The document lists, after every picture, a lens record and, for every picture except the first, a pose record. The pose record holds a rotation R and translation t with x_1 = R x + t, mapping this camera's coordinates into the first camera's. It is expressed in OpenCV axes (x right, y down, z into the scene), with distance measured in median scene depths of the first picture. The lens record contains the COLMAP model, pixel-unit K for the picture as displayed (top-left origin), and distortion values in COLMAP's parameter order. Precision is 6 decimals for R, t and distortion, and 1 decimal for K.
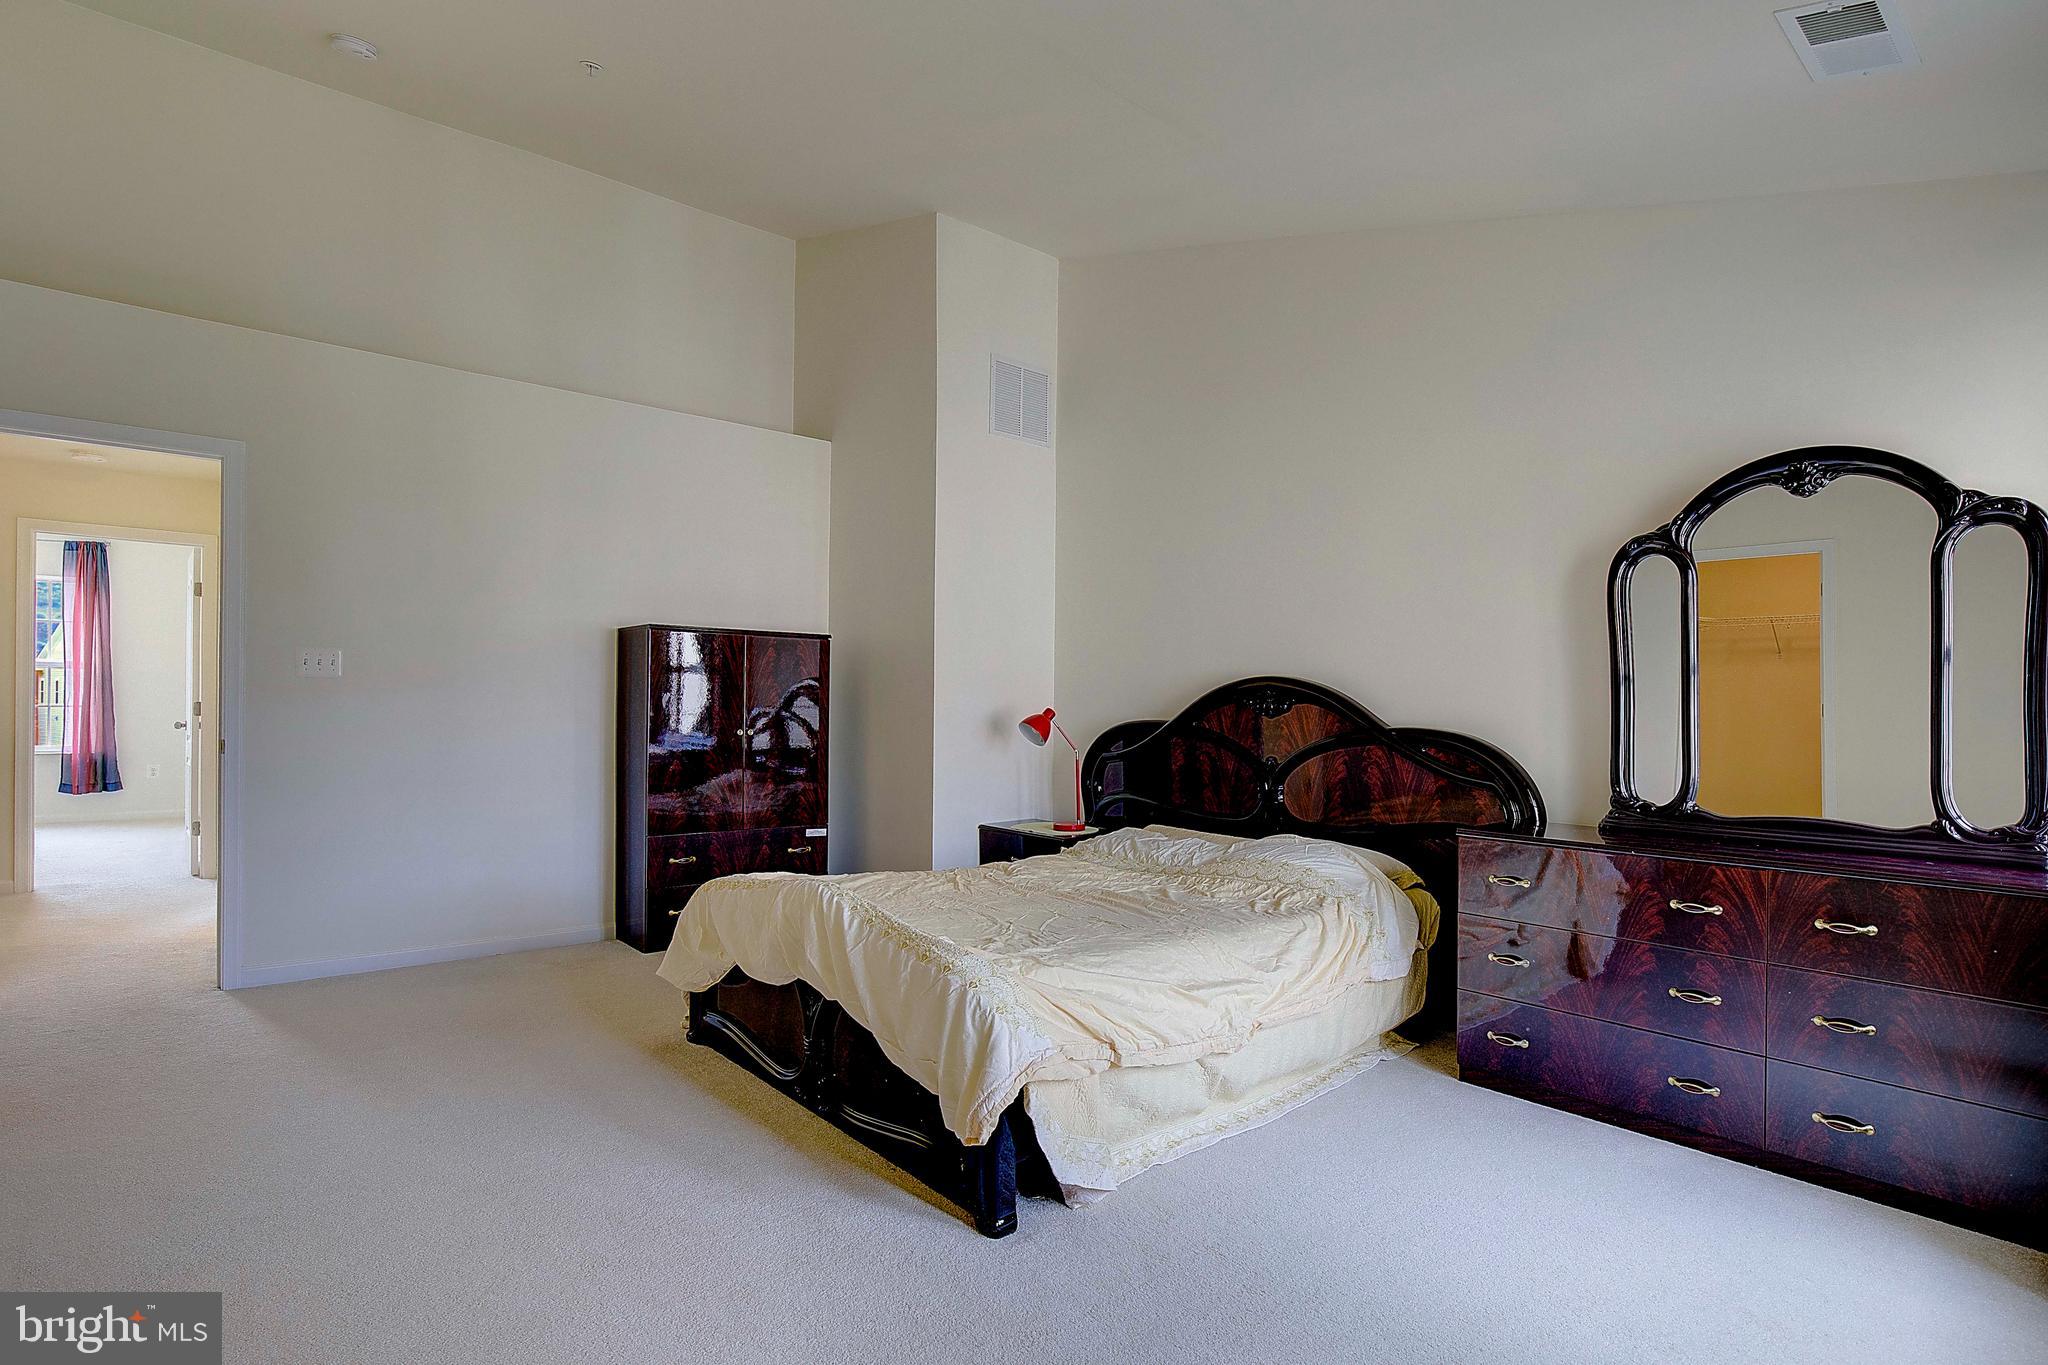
lens RADIAL K [[1015.7, 0, 1026.6], [0, 1015.7, 689.1], [0, 0, 1]] dist [-0.030592, 0.005726]
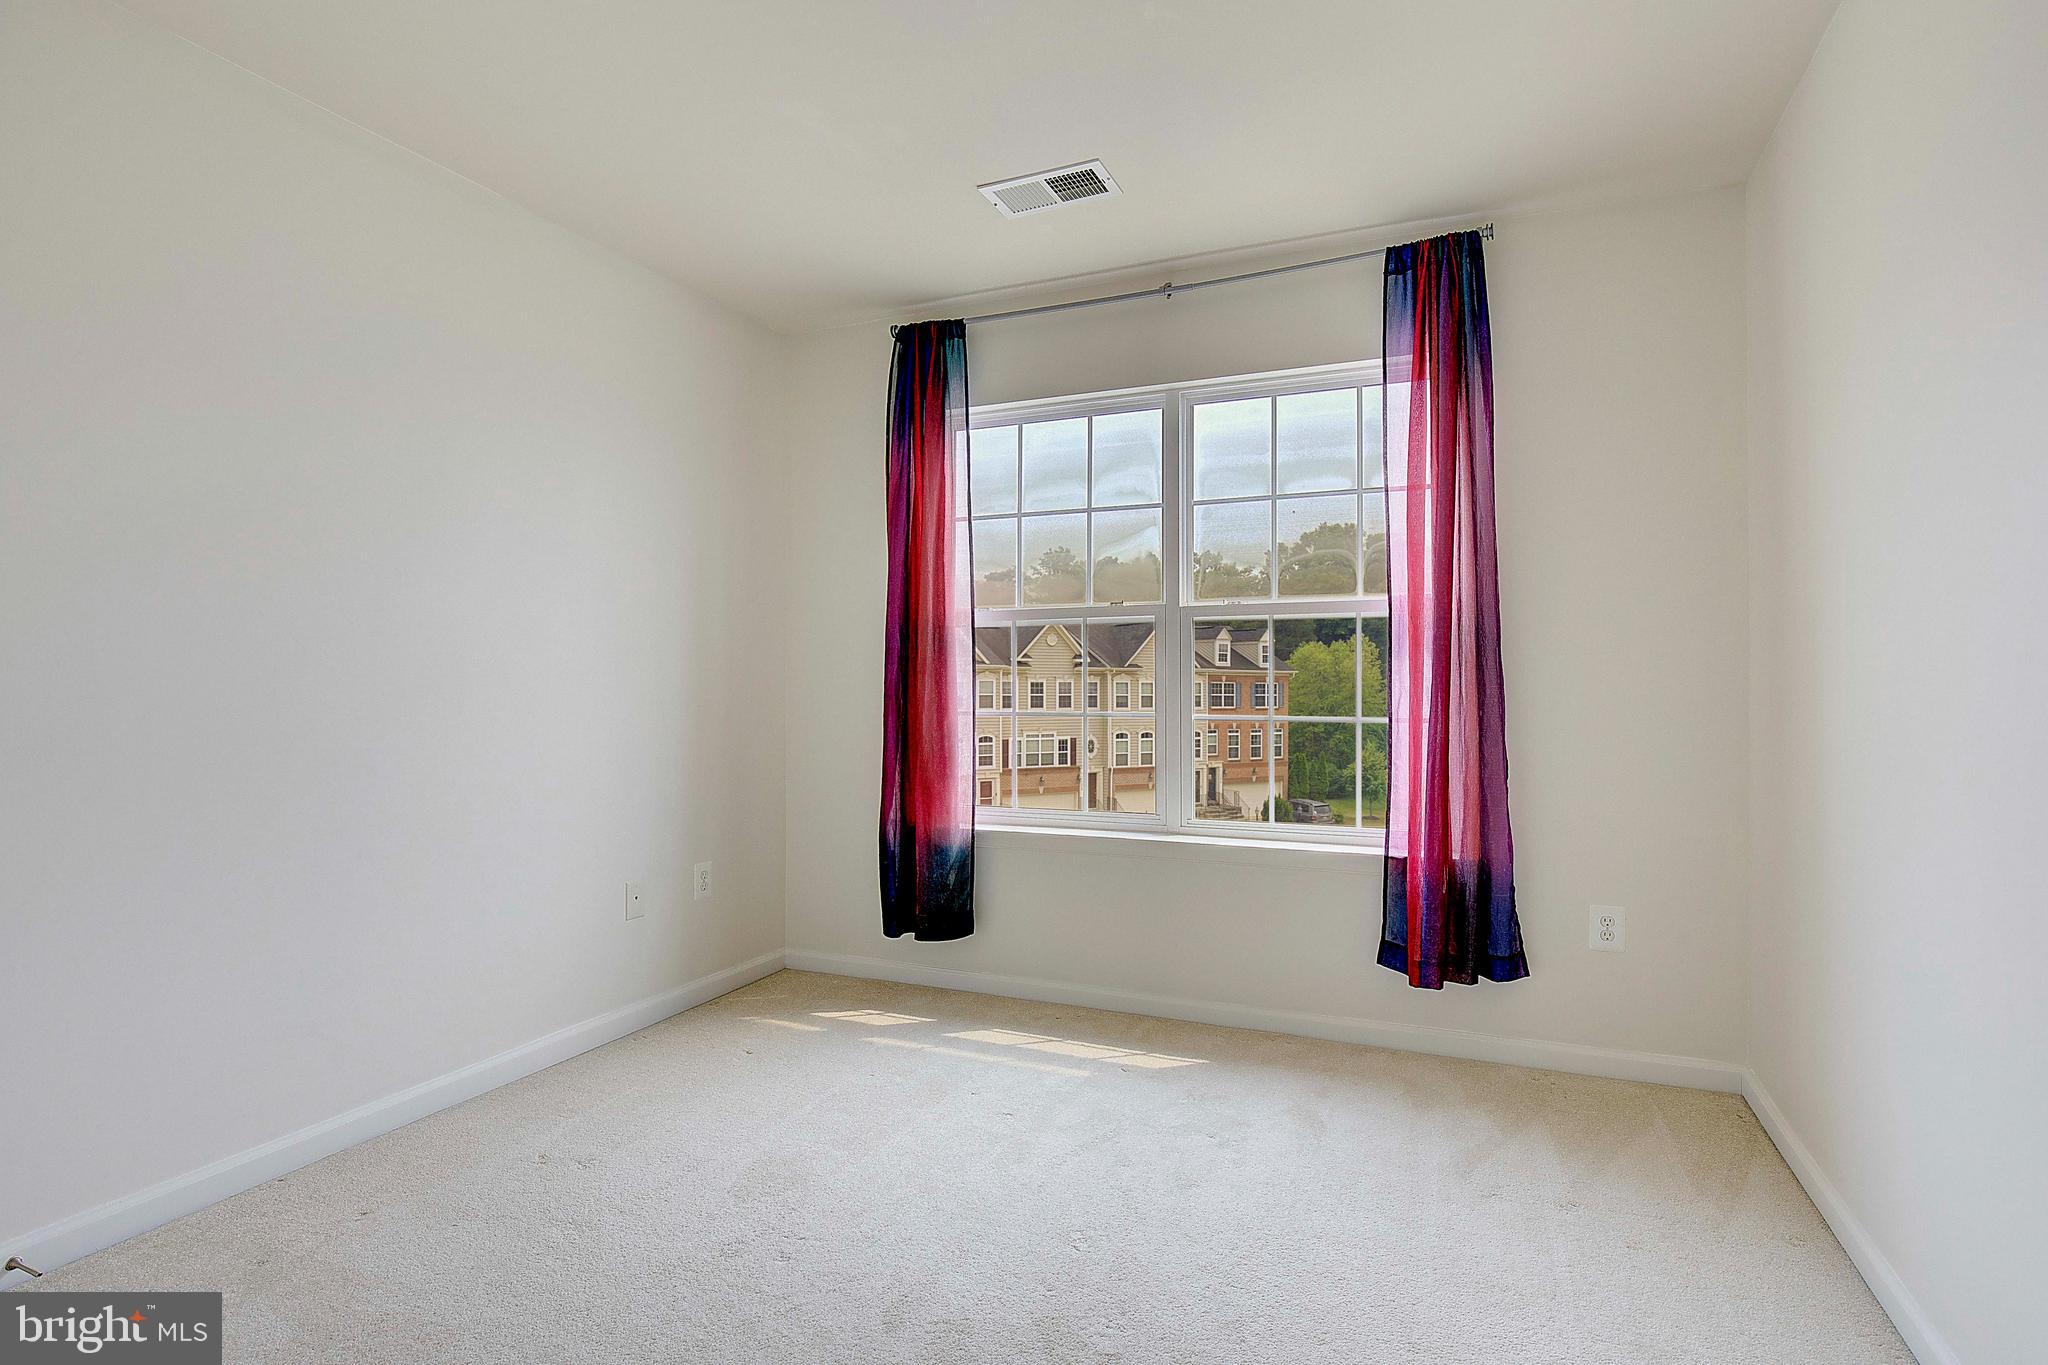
lens RADIAL K [[1015.7, 0, 1026.9], [0, 1015.7, 683.4], [0, 0, 1]] dist [-0.030592, 0.005726]
pose [[0.399399, -0.001521, -0.916776, -0.682954], [0.004962, 0.999988, 0.000502, 0.002345], [0.916764, -0.004749, 0.399402, 0.728082]]
